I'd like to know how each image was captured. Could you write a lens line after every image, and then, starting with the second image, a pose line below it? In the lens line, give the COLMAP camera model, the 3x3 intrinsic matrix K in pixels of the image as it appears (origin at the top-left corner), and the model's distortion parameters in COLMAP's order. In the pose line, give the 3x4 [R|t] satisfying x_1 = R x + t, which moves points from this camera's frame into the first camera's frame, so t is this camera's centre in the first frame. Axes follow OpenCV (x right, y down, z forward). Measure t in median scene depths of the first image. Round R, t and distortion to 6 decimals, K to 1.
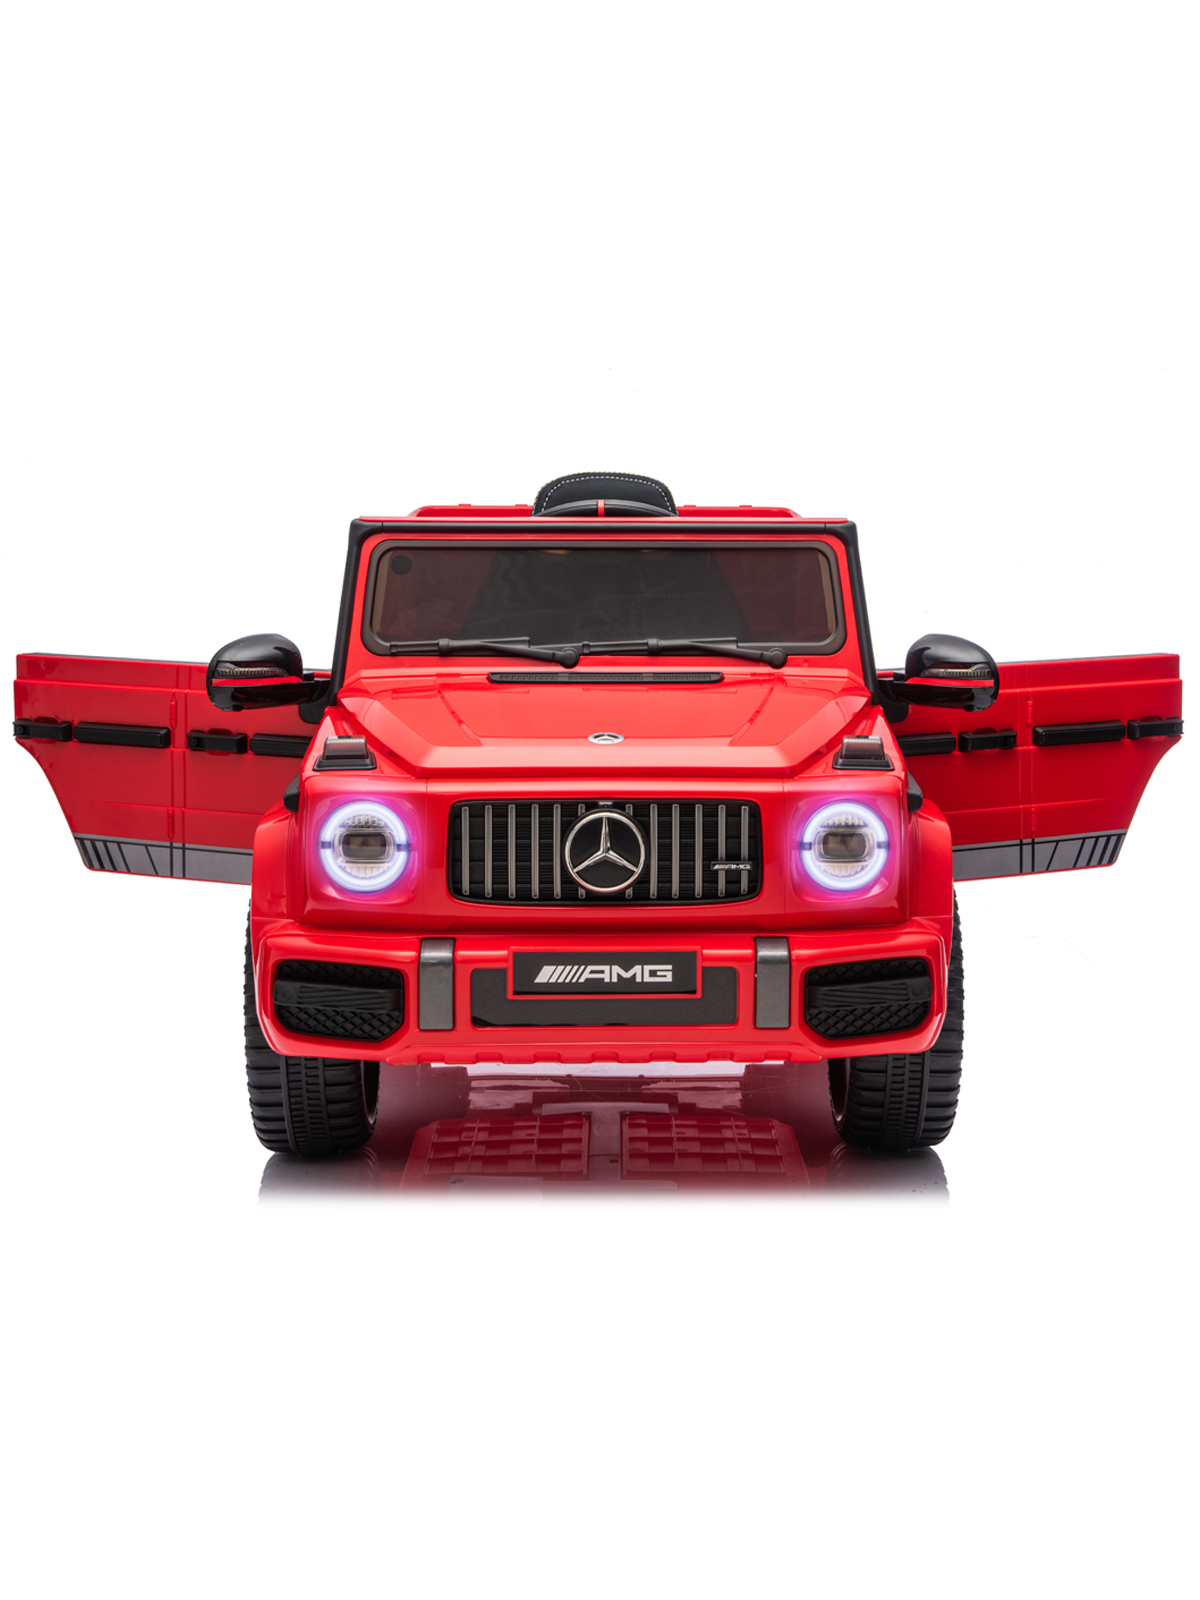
lens RADIAL K [[2695.2, 0, 678.7], [0, 2695.2, 738.2], [0, 0, 1]] dist [0.333459, 0.000000]
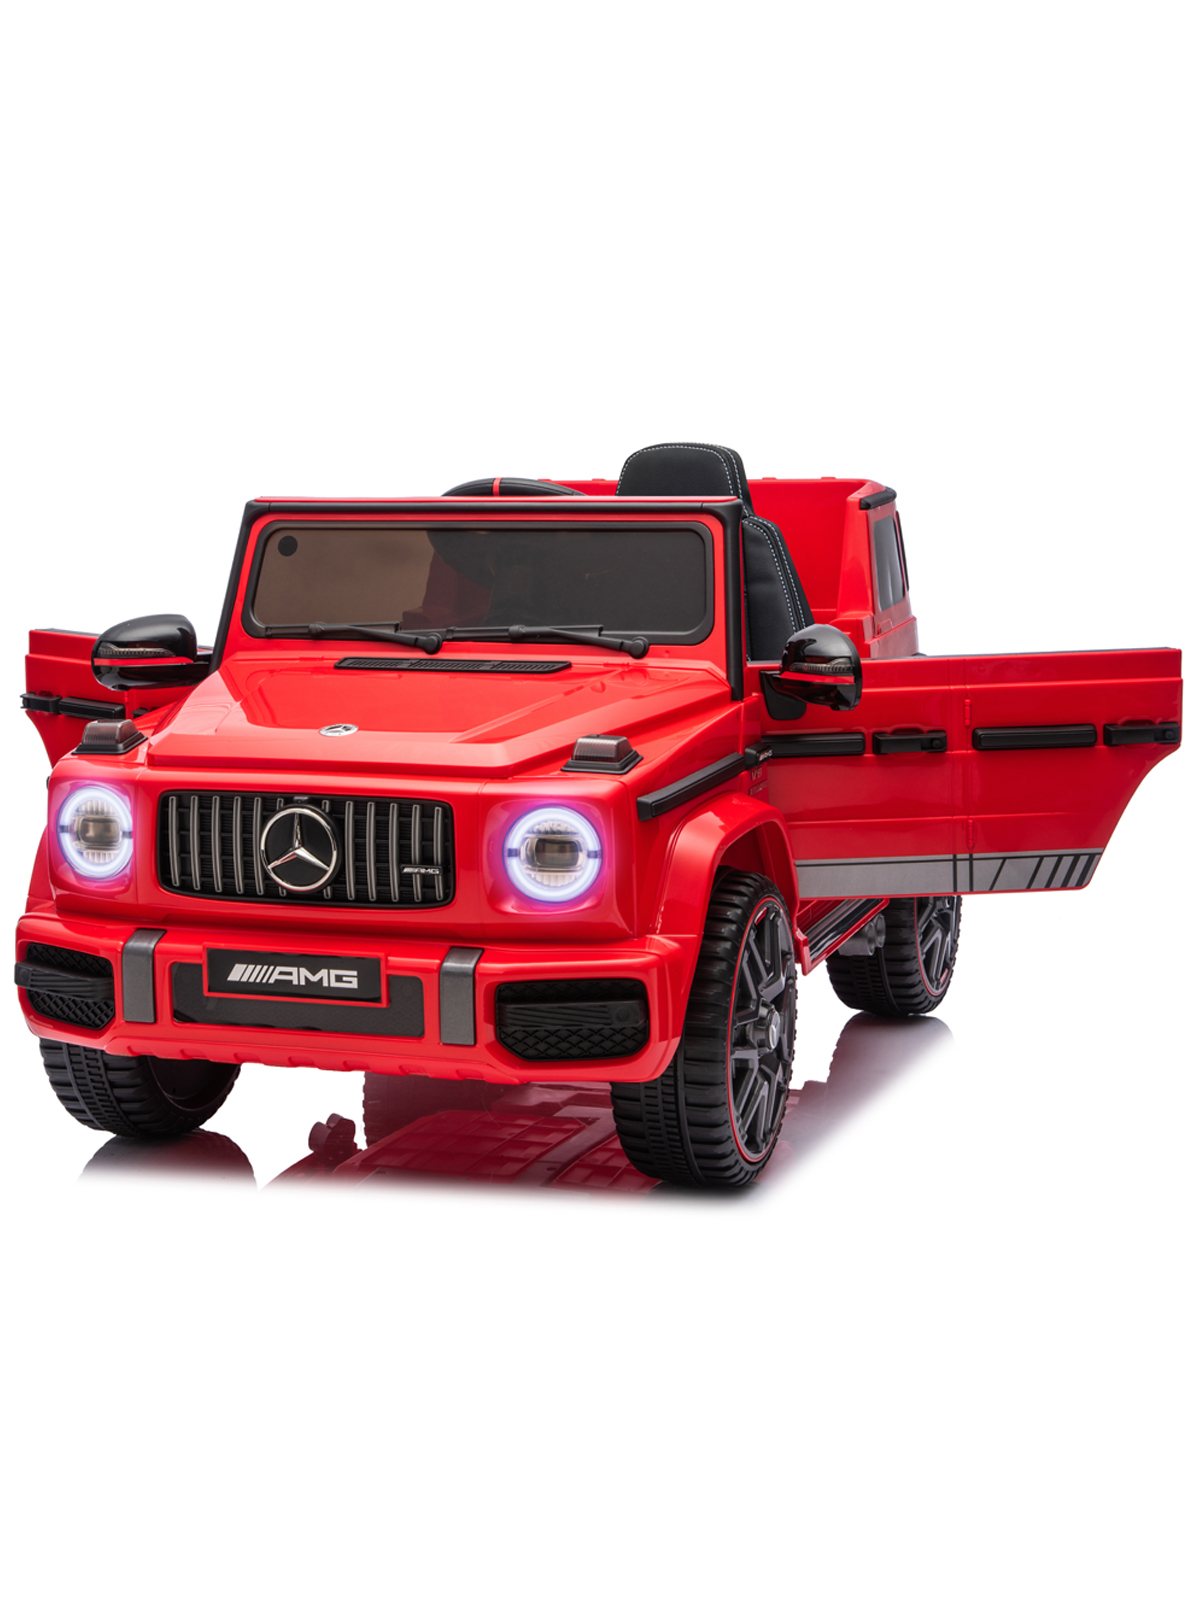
lens RADIAL K [[2745.3, 0, 515.8], [0, 2745.3, 716.6], [0, 0, 1]] dist [0.310775, 0.000000]
pose [[0.924777, 0.028370, -0.379451, 0.412306], [-0.025690, 0.999596, 0.012125, -0.018771], [0.379642, -0.001464, 0.925132, 0.122168]]
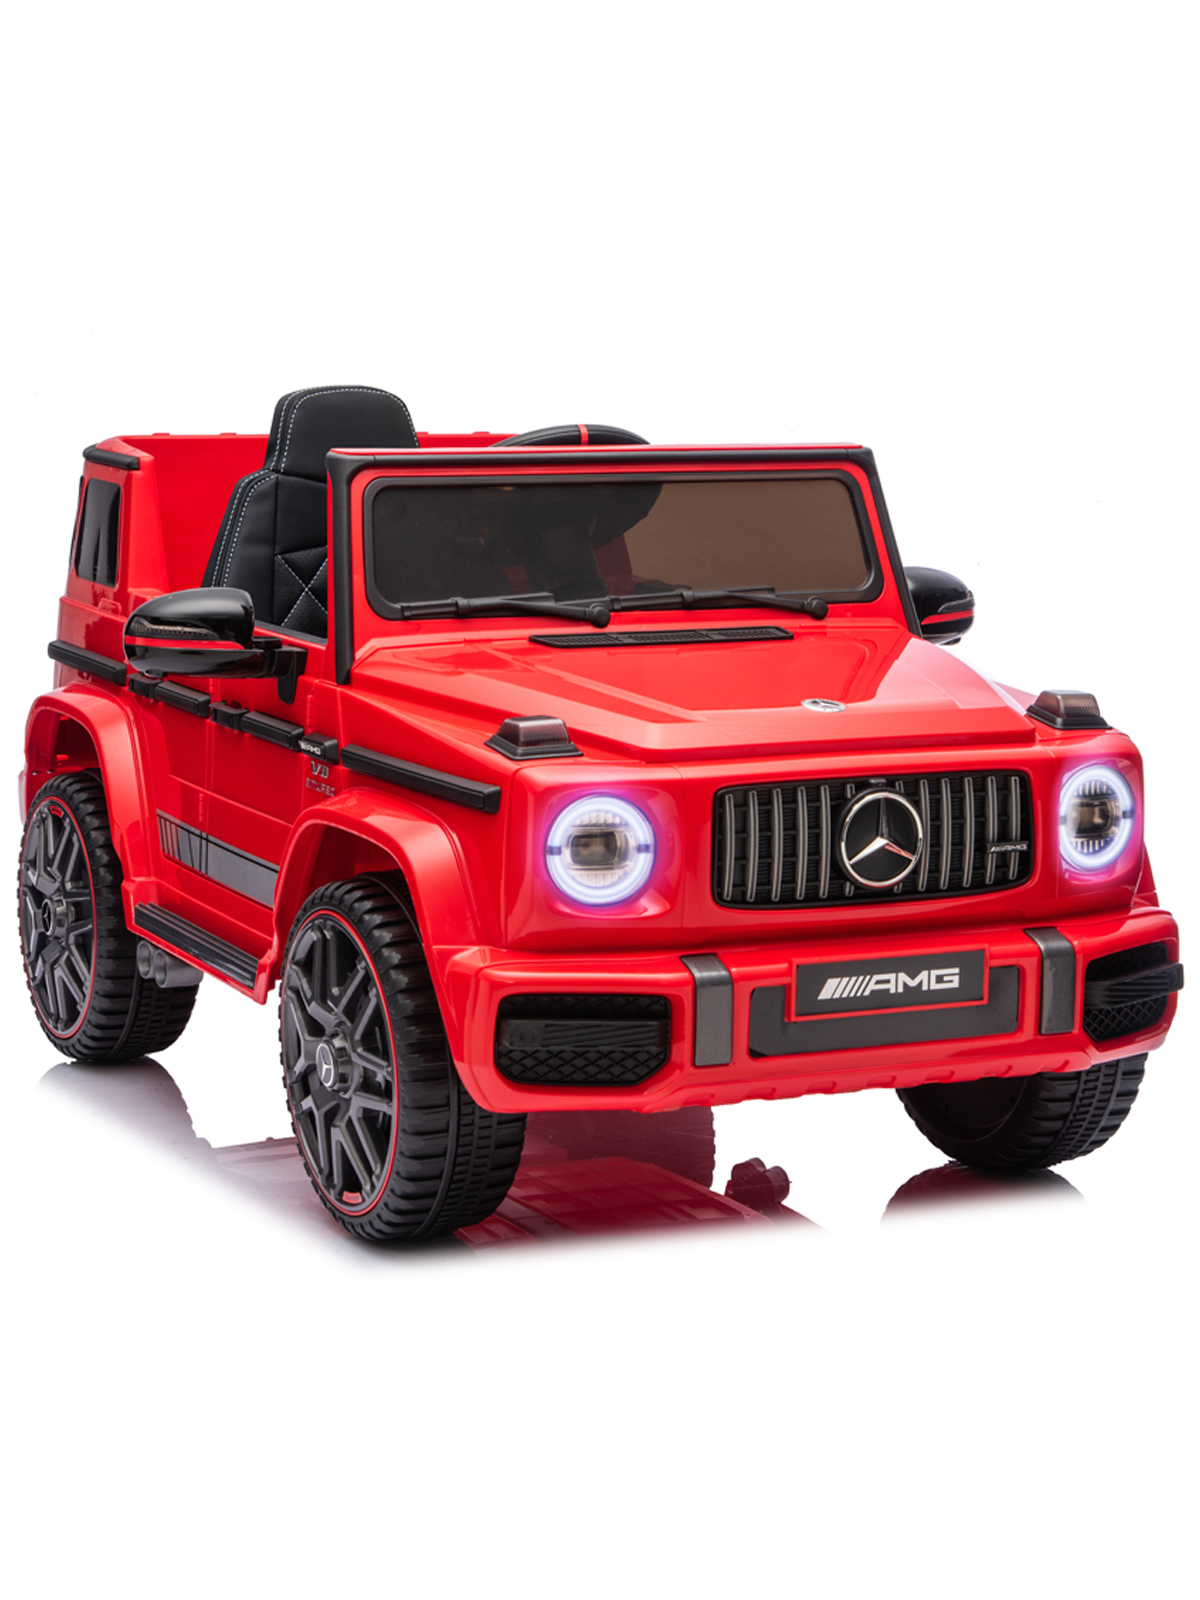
lens RADIAL K [[3328.1, 0, 502.3], [0, 3328.1, 714.1], [0, 0, 1]] dist [0.371363, 0.000000]
pose [[0.915338, -0.042715, 0.400414, -0.549252], [0.043553, 0.999027, 0.007010, -0.009286], [-0.400324, 0.011022, 0.916308, 0.088765]]
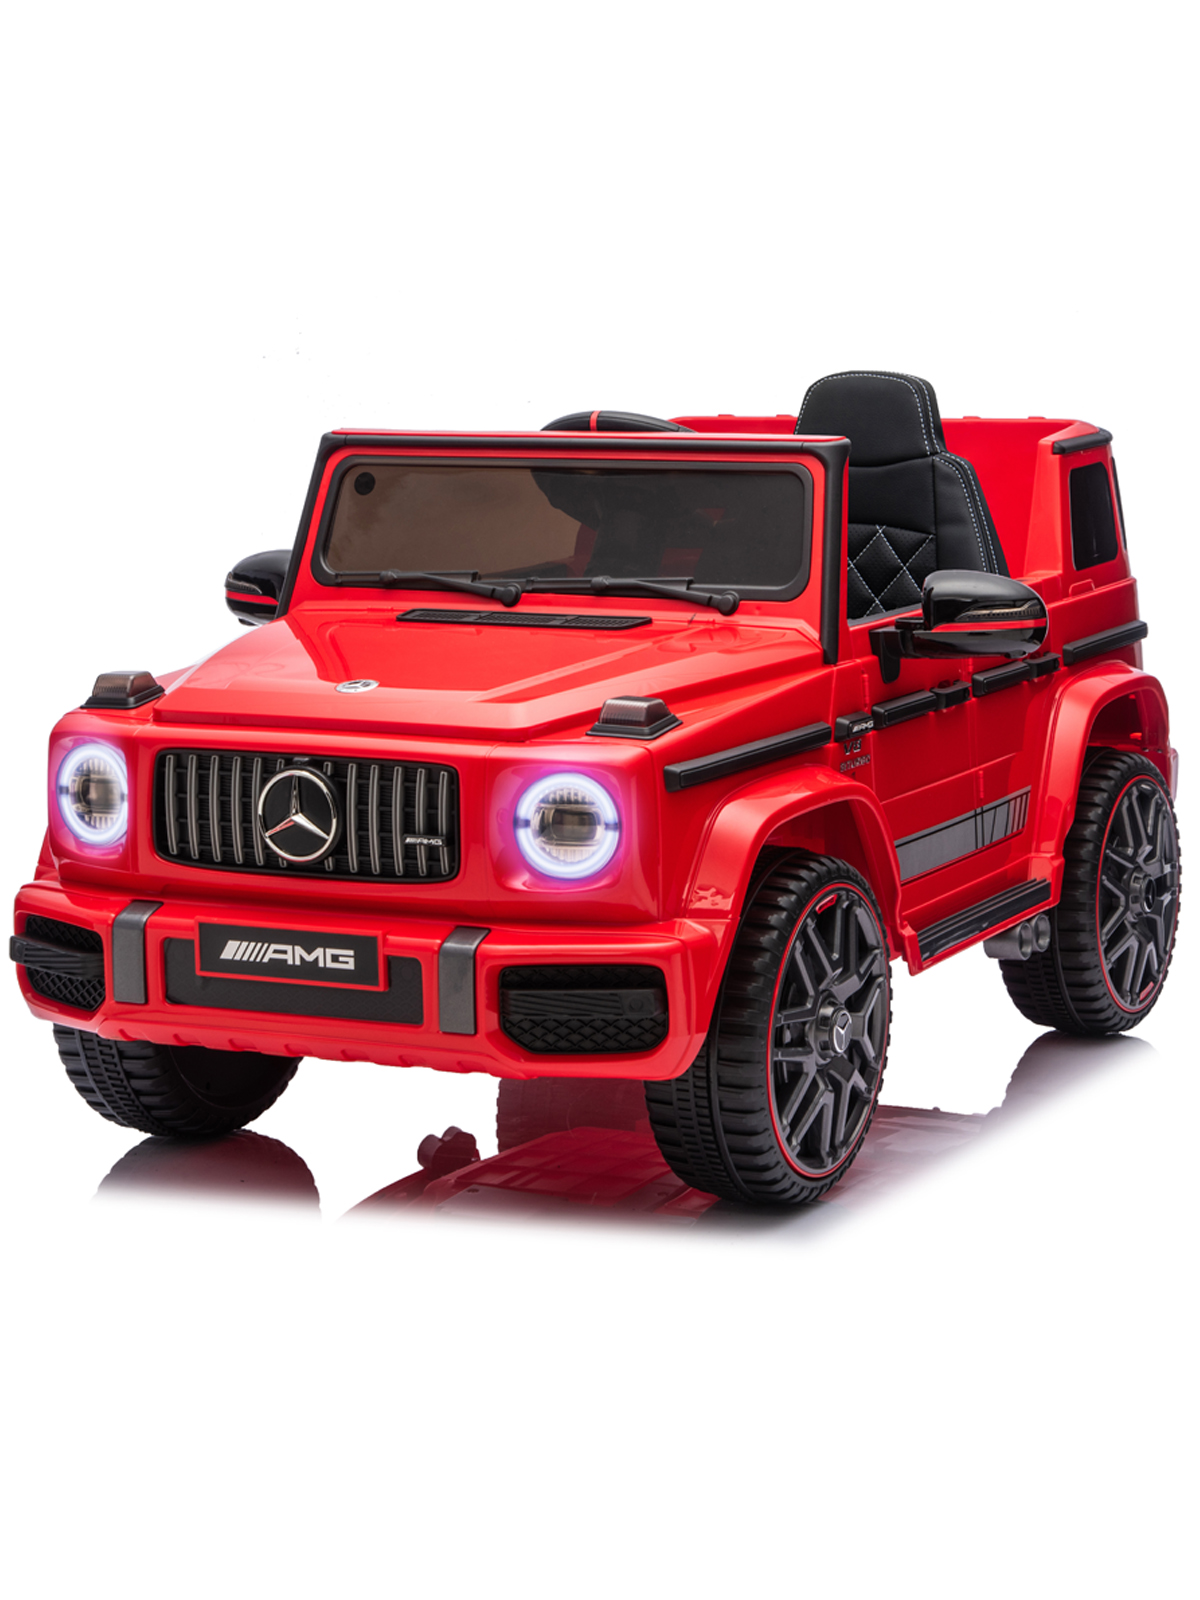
lens RADIAL K [[3328.1, 0, 748.6], [0, 3328.1, 719.2], [0, 0, 1]] dist [0.371363, 0.000000]
pose [[0.885702, 0.048203, -0.461744, 0.596112], [-0.044960, 0.998826, 0.018030, -0.014759], [0.462071, 0.004791, 0.886830, 0.107408]]
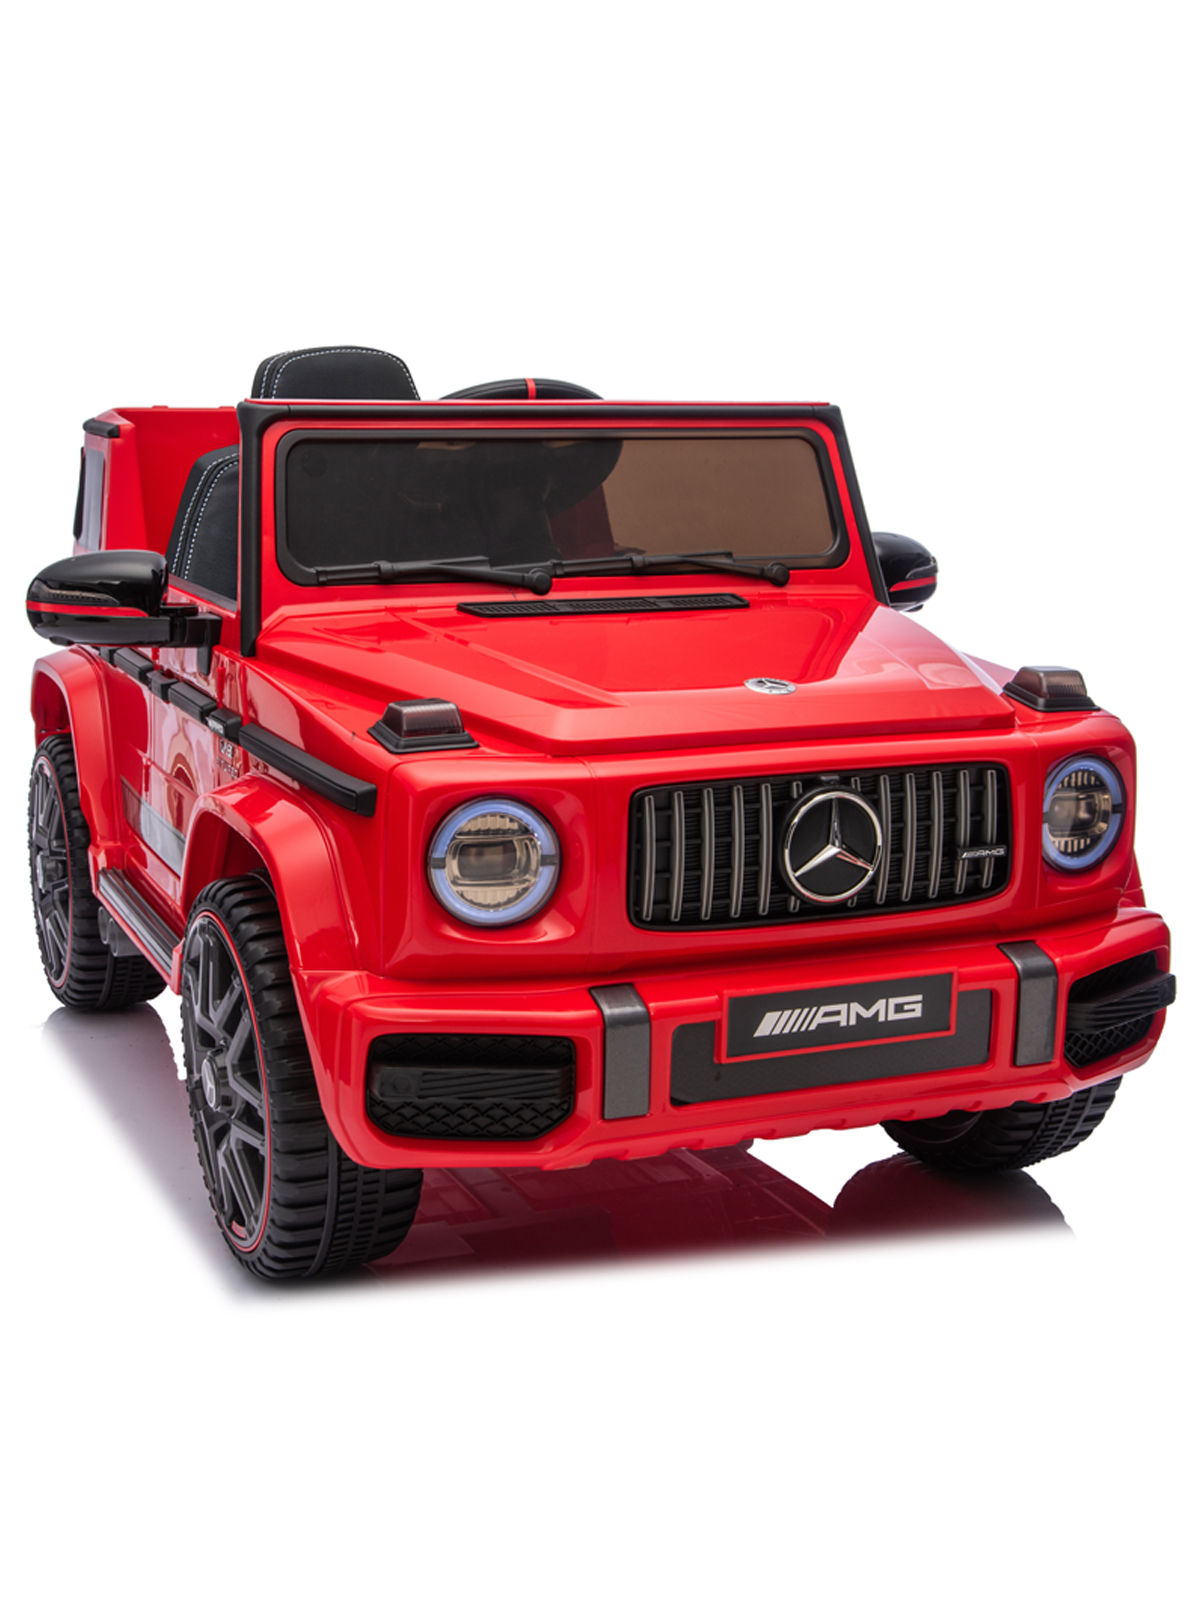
lens RADIAL K [[2109.7, 0, 510.1], [0, 2109.7, 764.4], [0, 0, 1]] dist [0.114118, 0.000000]
pose [[0.937628, -0.059276, 0.342550, -0.296323], [0.040944, 0.997327, 0.060511, -0.016782], [-0.345221, -0.042711, 0.937549, 0.502044]]
